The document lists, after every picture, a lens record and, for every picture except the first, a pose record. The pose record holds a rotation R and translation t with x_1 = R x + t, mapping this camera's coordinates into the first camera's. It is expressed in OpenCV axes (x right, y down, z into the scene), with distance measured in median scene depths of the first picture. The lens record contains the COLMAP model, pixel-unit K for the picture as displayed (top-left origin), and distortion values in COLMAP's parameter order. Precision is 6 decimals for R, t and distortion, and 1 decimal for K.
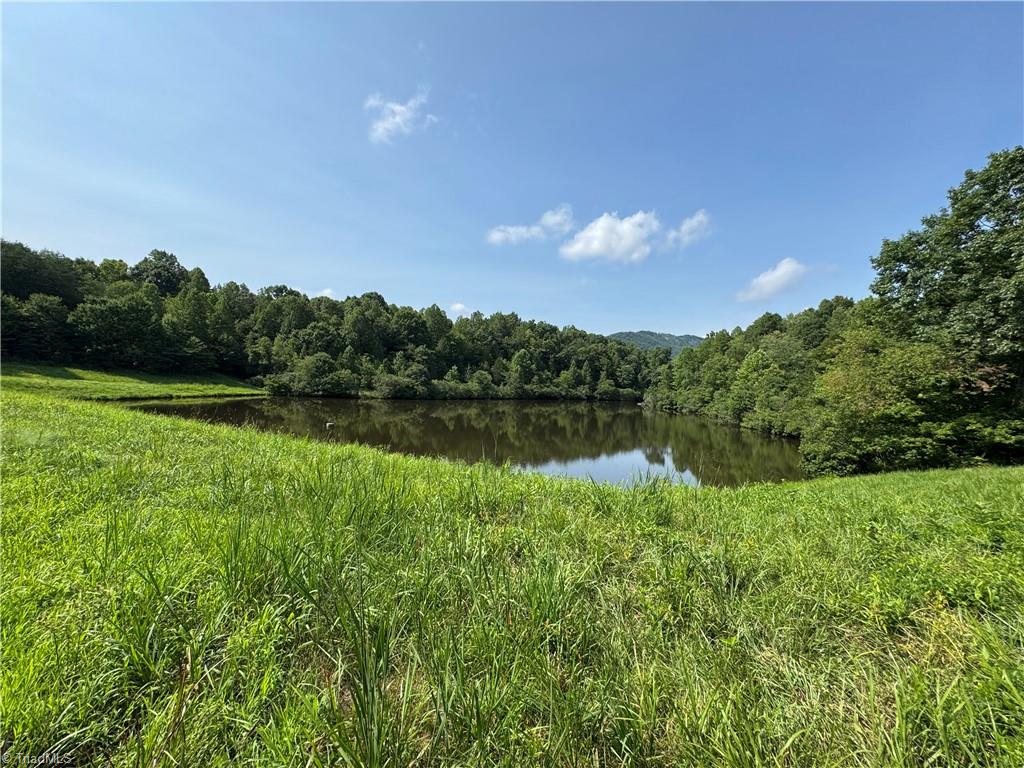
lens RADIAL K [[410.9, 0, 515.5], [0, 410.9, 382.9], [0, 0, 1]] dist [0.000271, 0.000042]
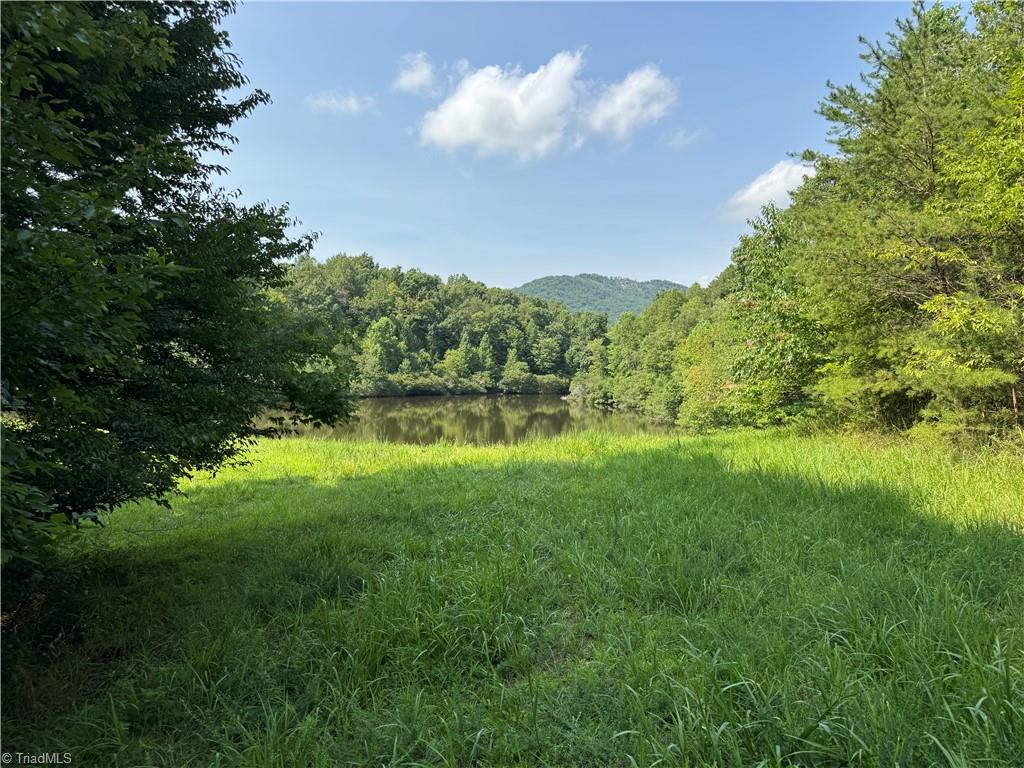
lens RADIAL K [[714.9, 0, 515.5], [0, 714.9, 389.6], [0, 0, 1]] dist [0.058910, 0.000316]
pose [[0.980052, -0.031431, 0.196242, -0.003082], [0.024321, 0.998961, 0.038537, -0.007781], [-0.197250, -0.032996, 0.979798, -0.105673]]
